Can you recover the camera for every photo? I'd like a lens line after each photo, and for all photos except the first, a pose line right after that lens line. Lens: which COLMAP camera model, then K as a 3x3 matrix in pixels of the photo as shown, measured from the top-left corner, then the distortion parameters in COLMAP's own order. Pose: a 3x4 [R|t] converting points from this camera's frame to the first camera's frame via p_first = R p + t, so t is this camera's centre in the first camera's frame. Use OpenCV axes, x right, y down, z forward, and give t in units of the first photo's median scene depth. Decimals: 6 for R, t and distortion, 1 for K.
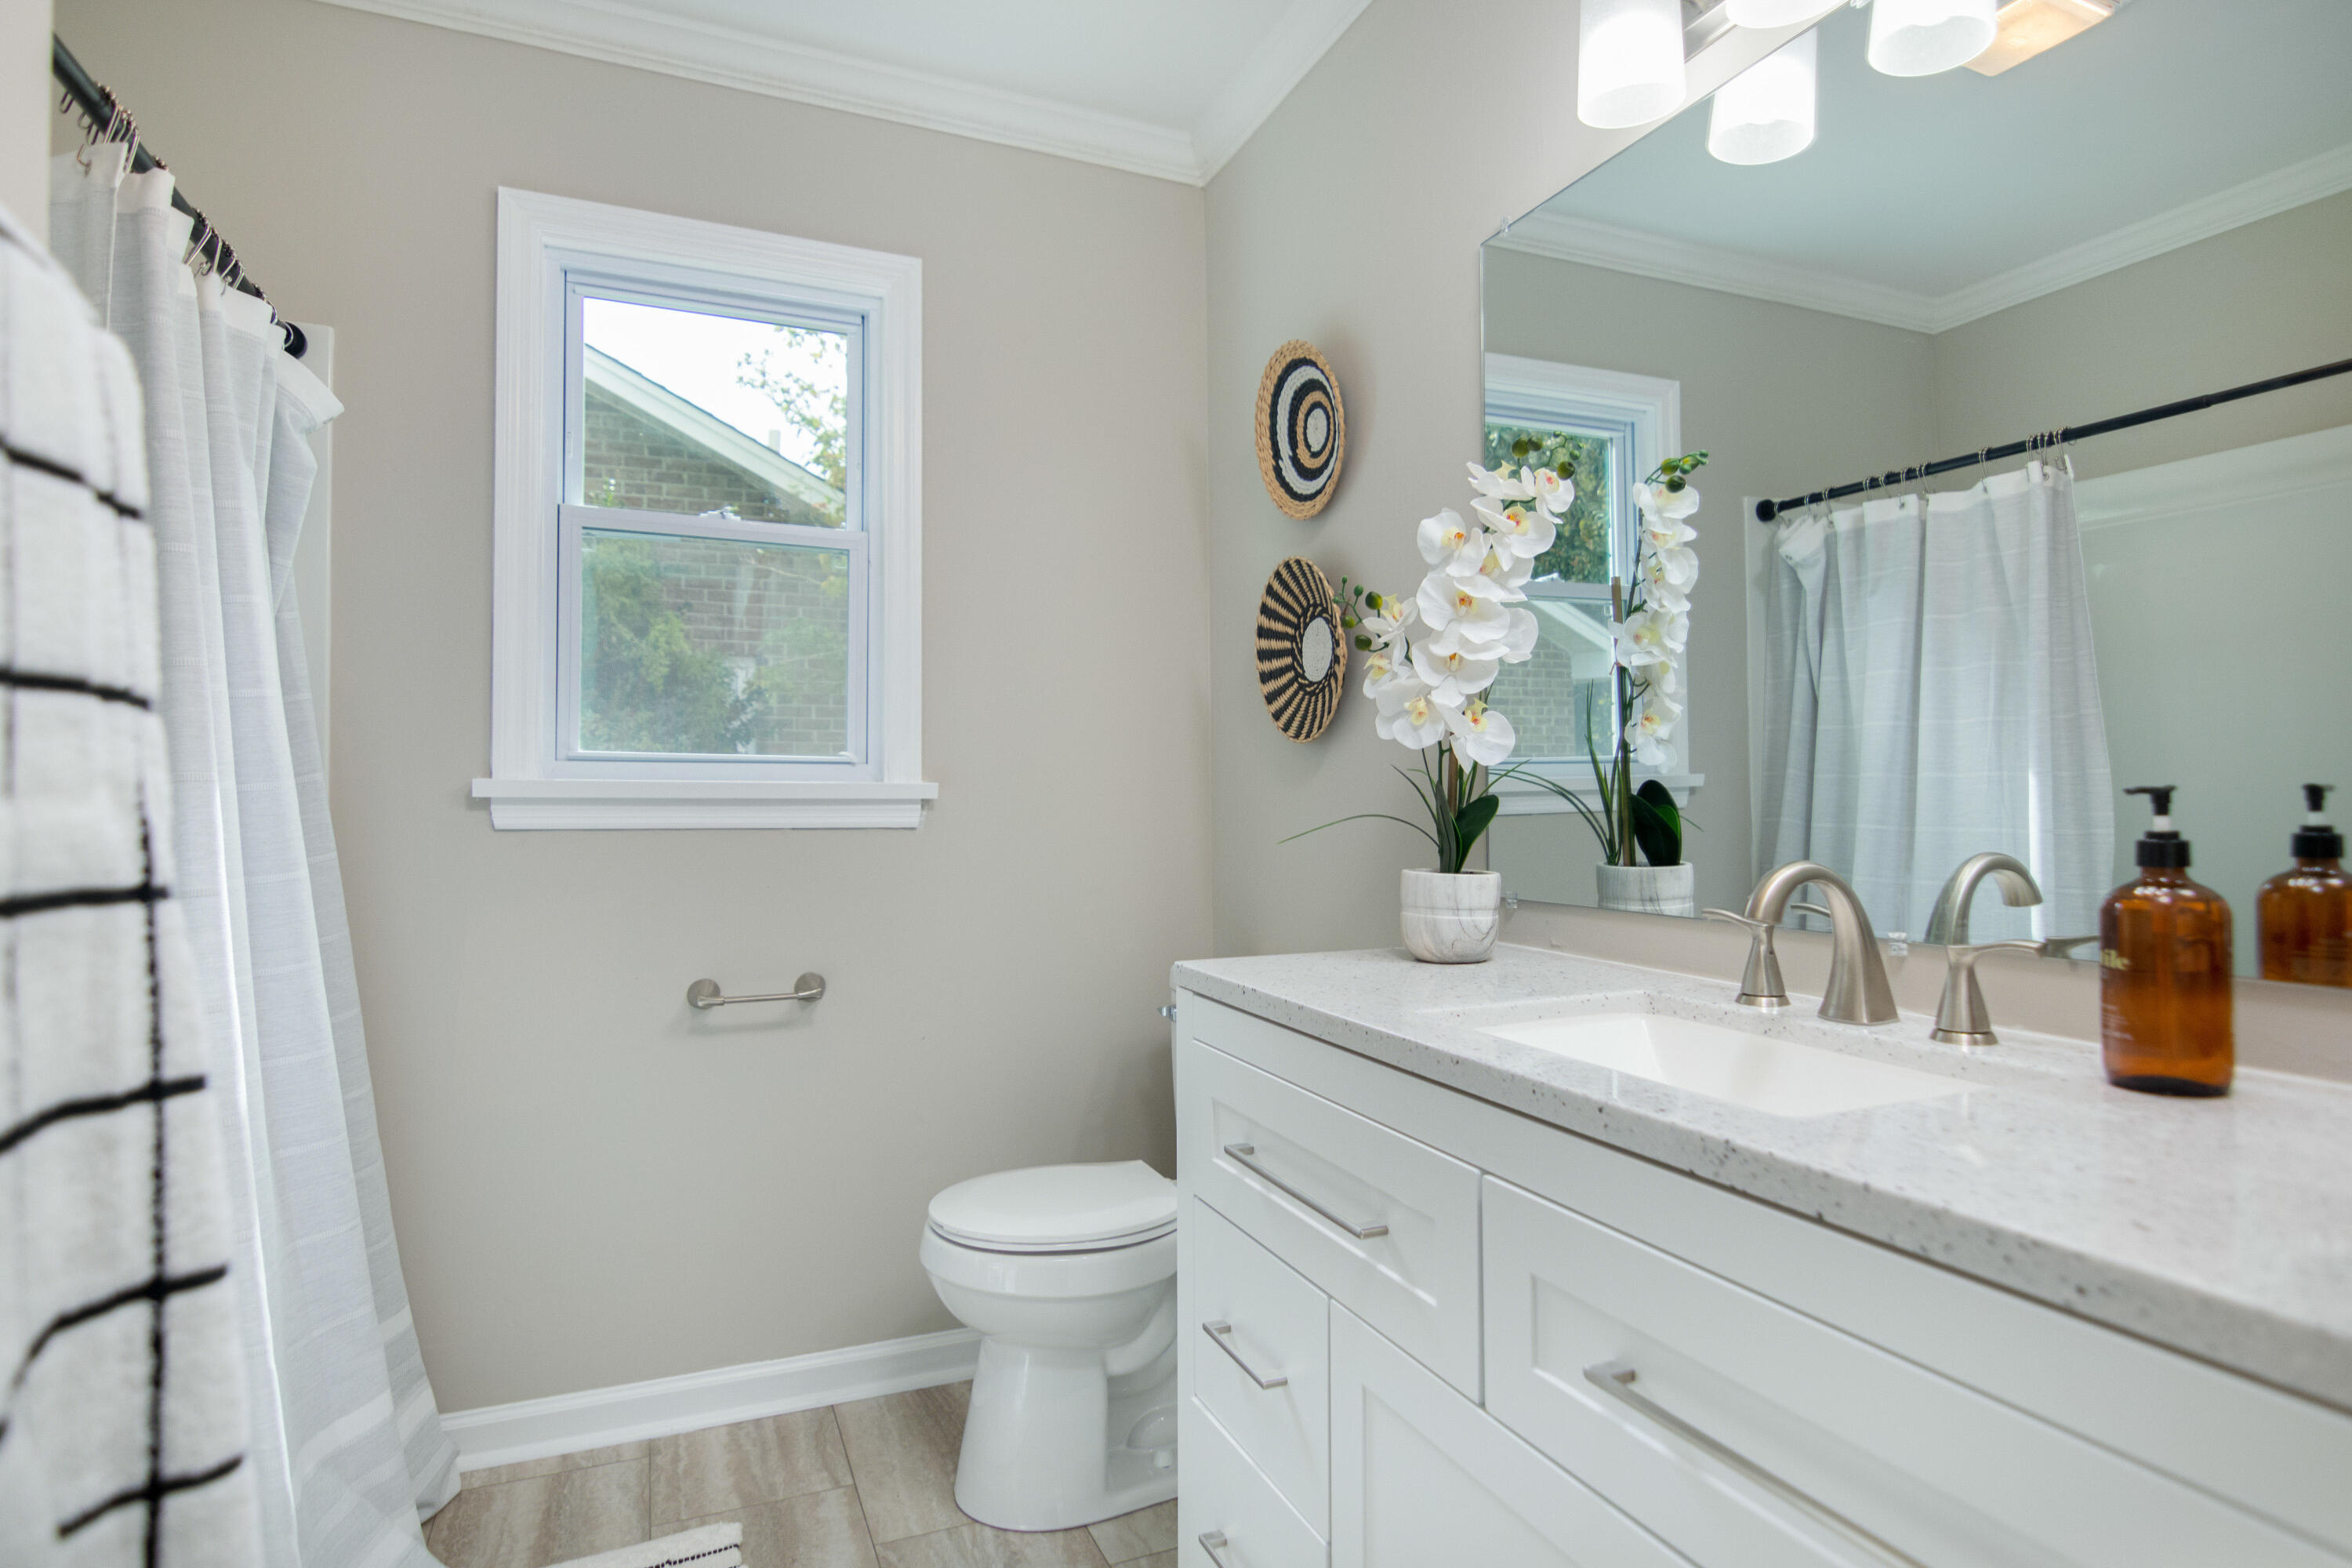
lens RADIAL K [[1203.5, 0, 1172.7], [0, 1203.5, 779.7], [0, 0, 1]] dist [0.009001, -0.012933]
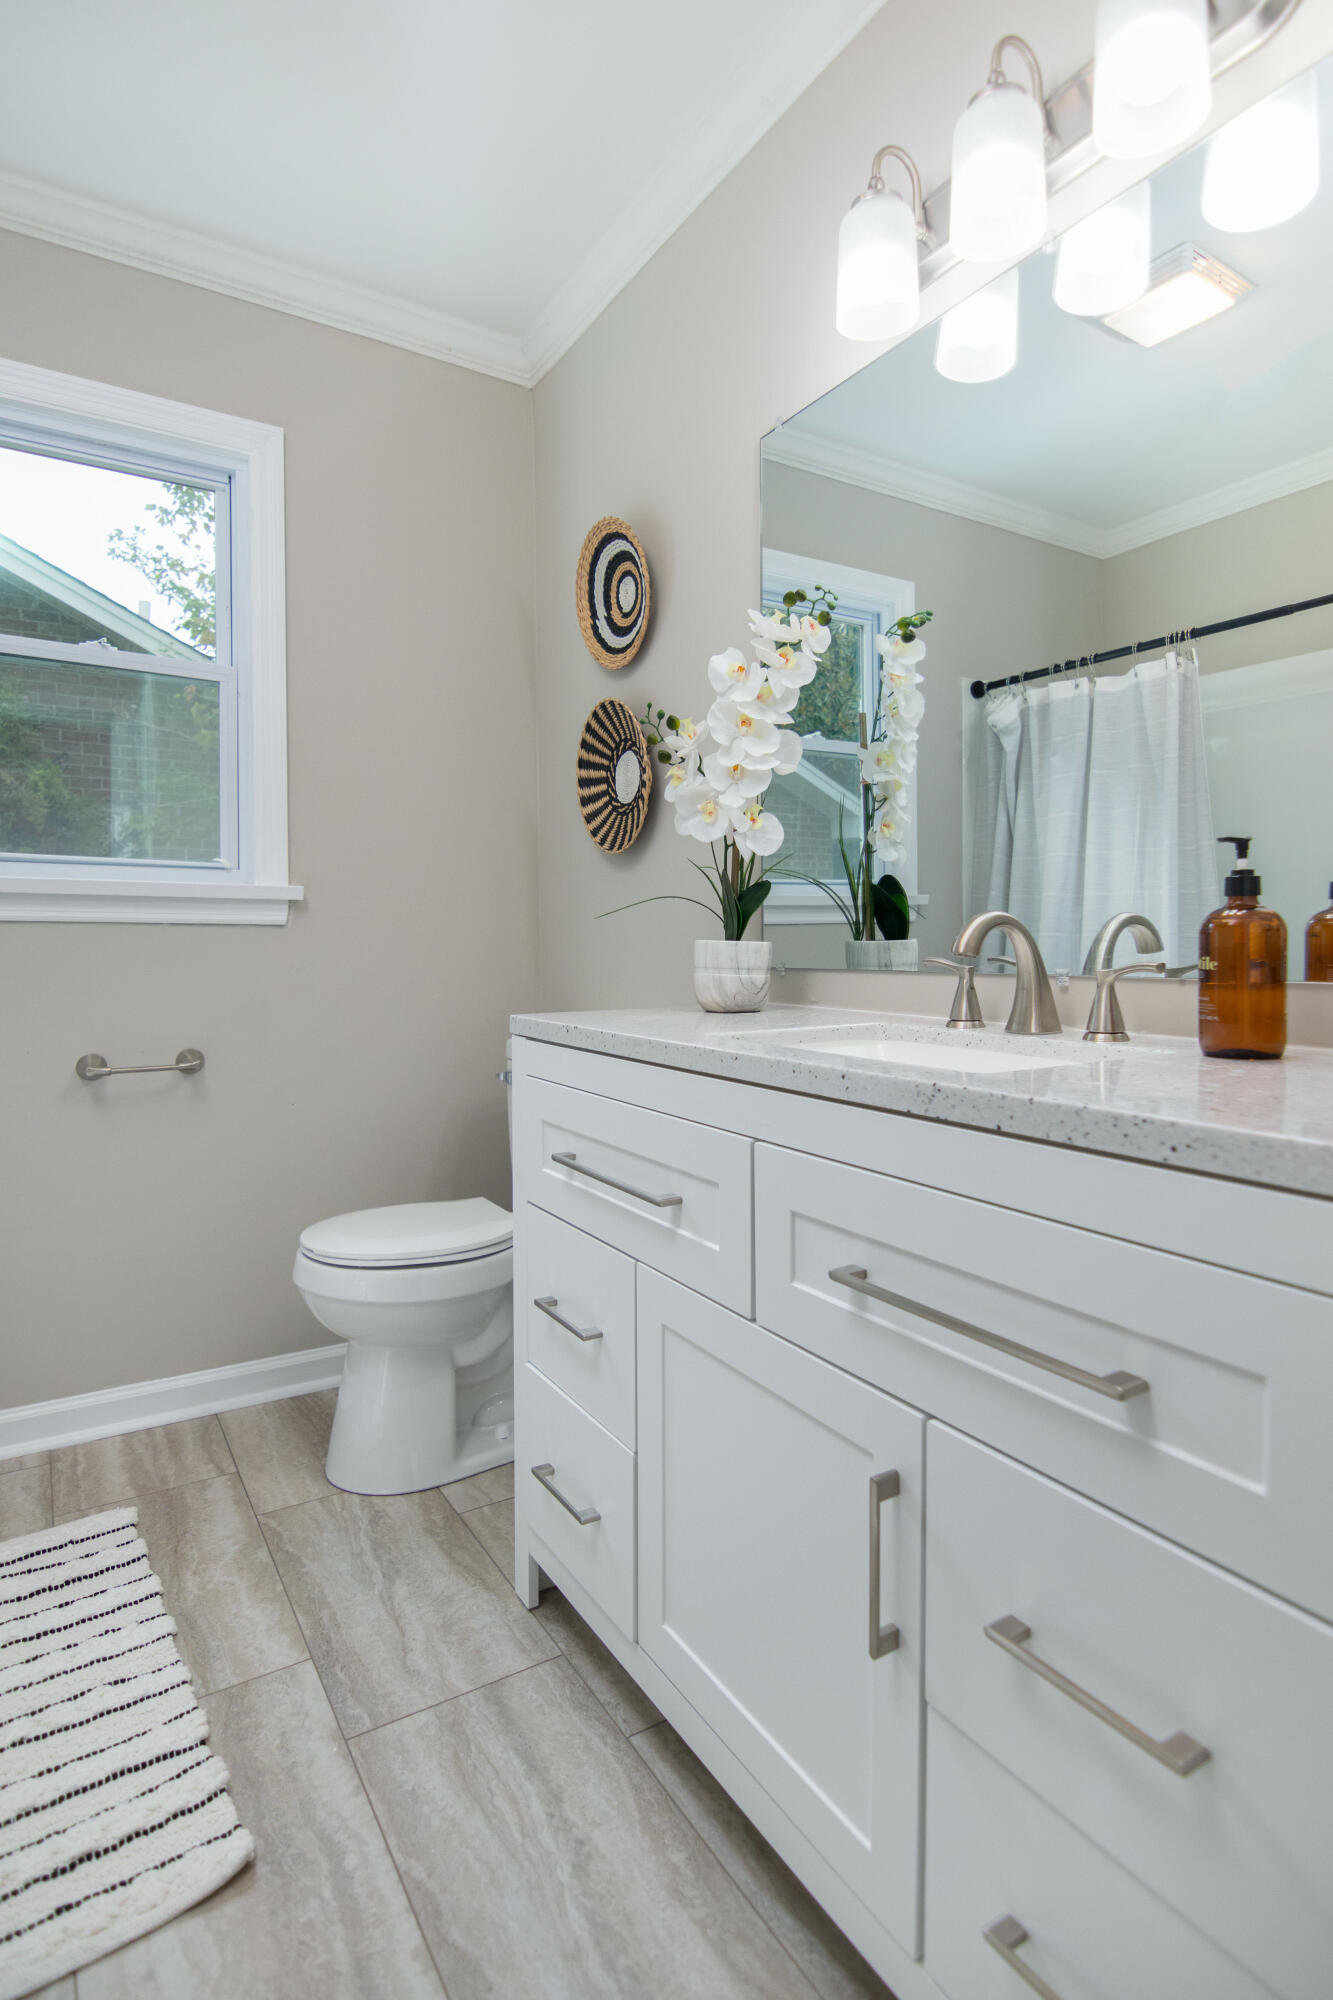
lens RADIAL K [[1023.4, 0, 657.6], [0, 1023.4, 1064.1], [0, 0, 1]] dist [0.009001, -0.012933]
pose [[0.989014, -0.003457, 0.147780, -0.003724], [-0.002557, 0.999177, 0.040488, 0.143759], [-0.147799, -0.040421, 0.988191, -0.038992]]
